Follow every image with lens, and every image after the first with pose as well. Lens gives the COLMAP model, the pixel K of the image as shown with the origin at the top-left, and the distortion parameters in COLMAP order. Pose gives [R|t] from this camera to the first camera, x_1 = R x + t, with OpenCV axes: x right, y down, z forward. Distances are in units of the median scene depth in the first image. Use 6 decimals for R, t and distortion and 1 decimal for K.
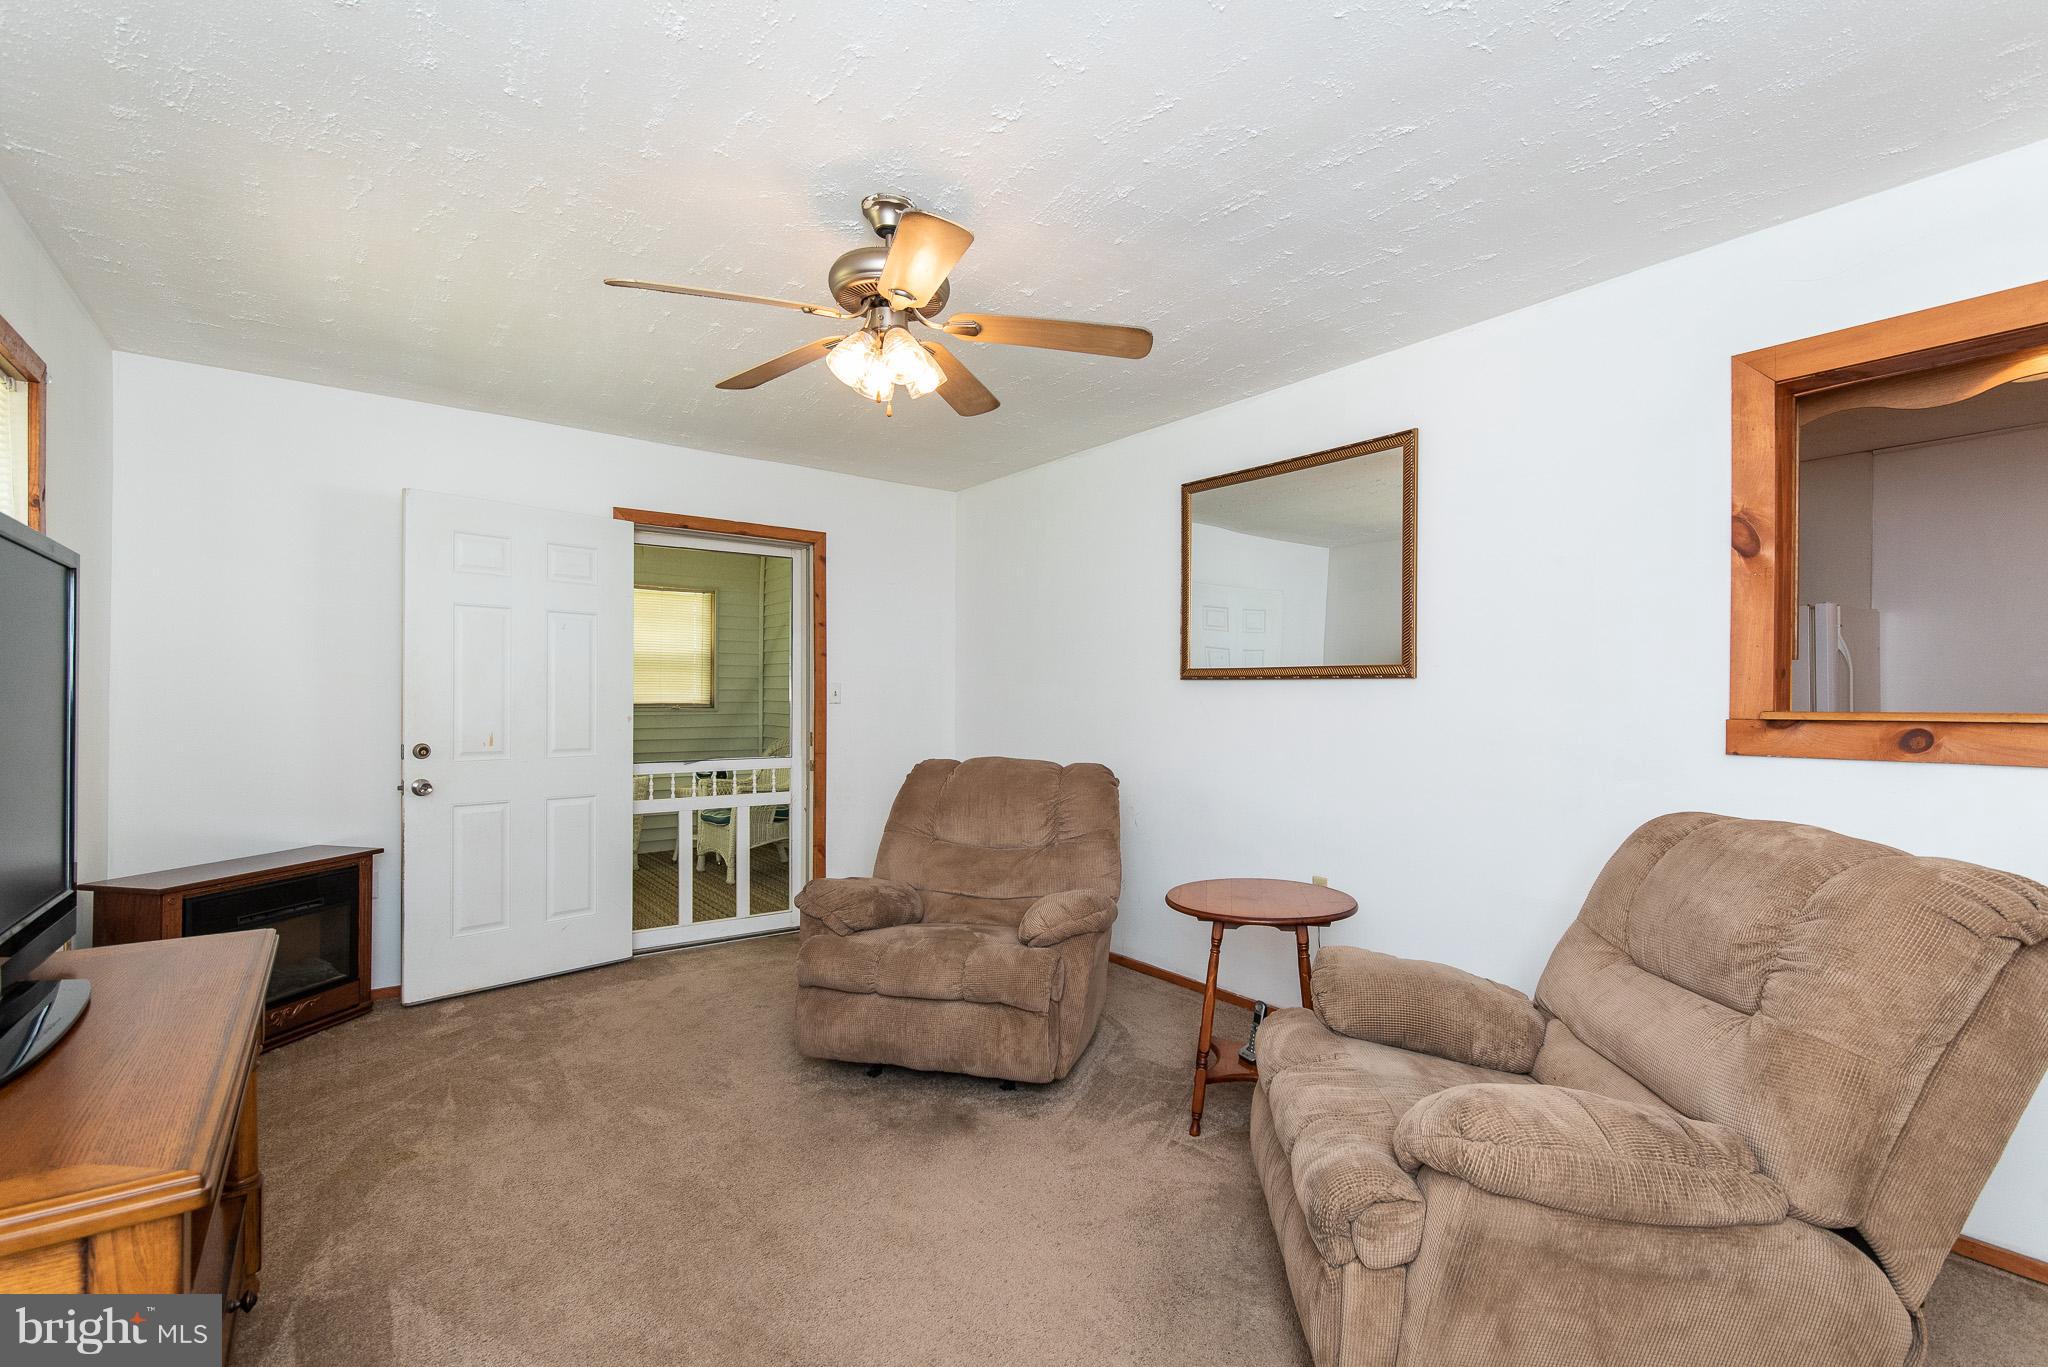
lens RADIAL K [[896.0, 0, 1024.0], [0, 896.0, 683.5], [0, 0, 1]] dist [-0.002657, -0.000212]
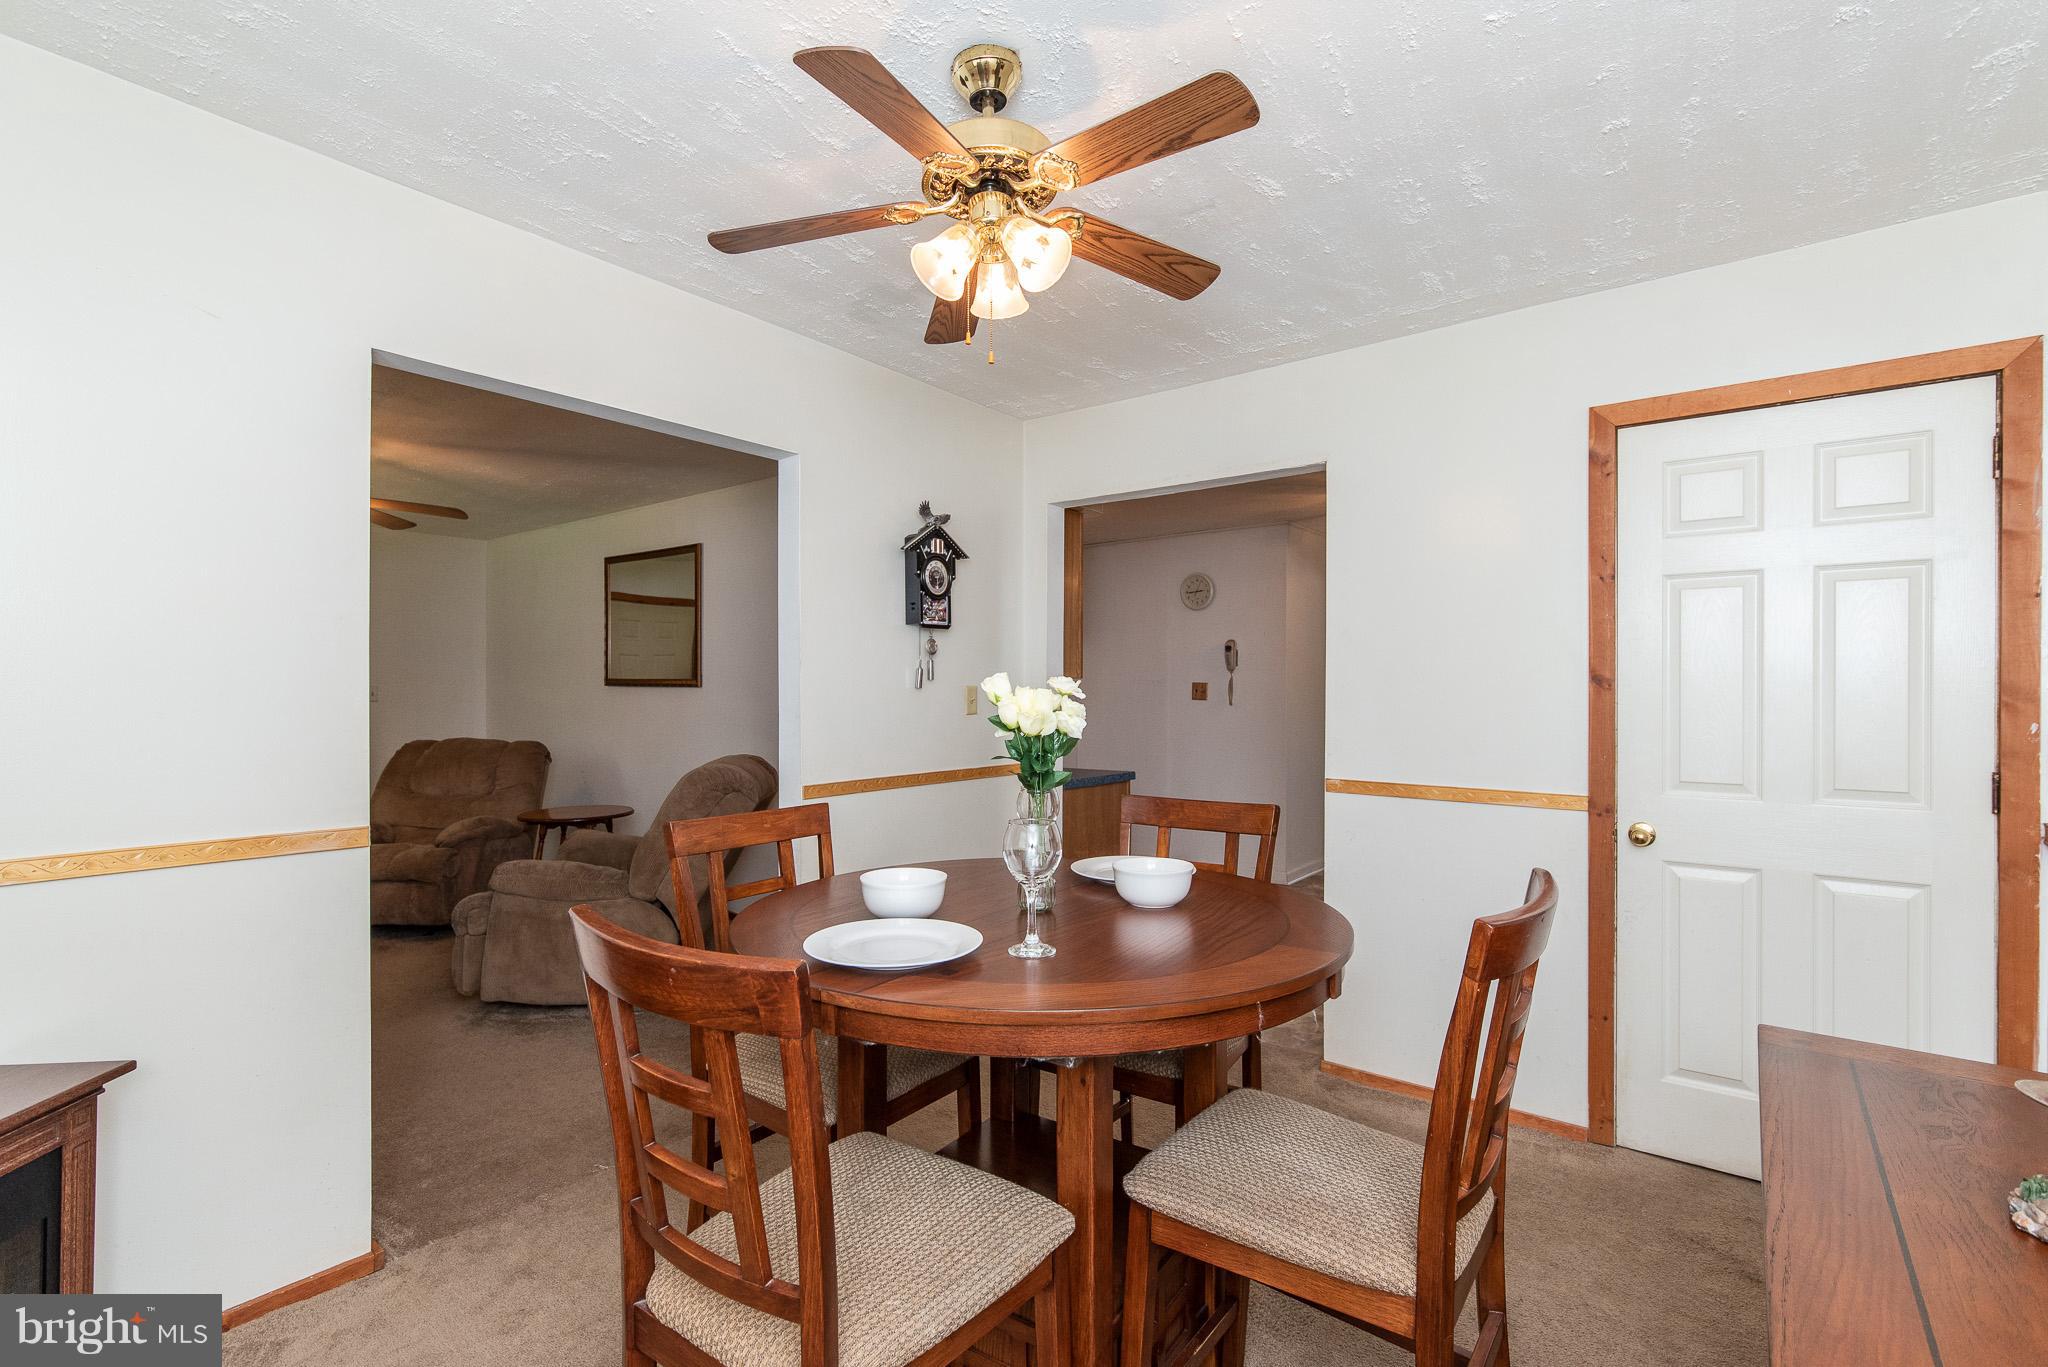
lens RADIAL K [[909.6, 0, 1024.0], [0, 909.6, 683.5], [0, 0, 1]] dist [0.000389, 0.000041]
pose [[0.963877, -0.002255, 0.266338, 0.568195], [-0.000569, 0.999944, 0.010524, -0.030796], [-0.266347, -0.010295, 0.963822, -0.867485]]
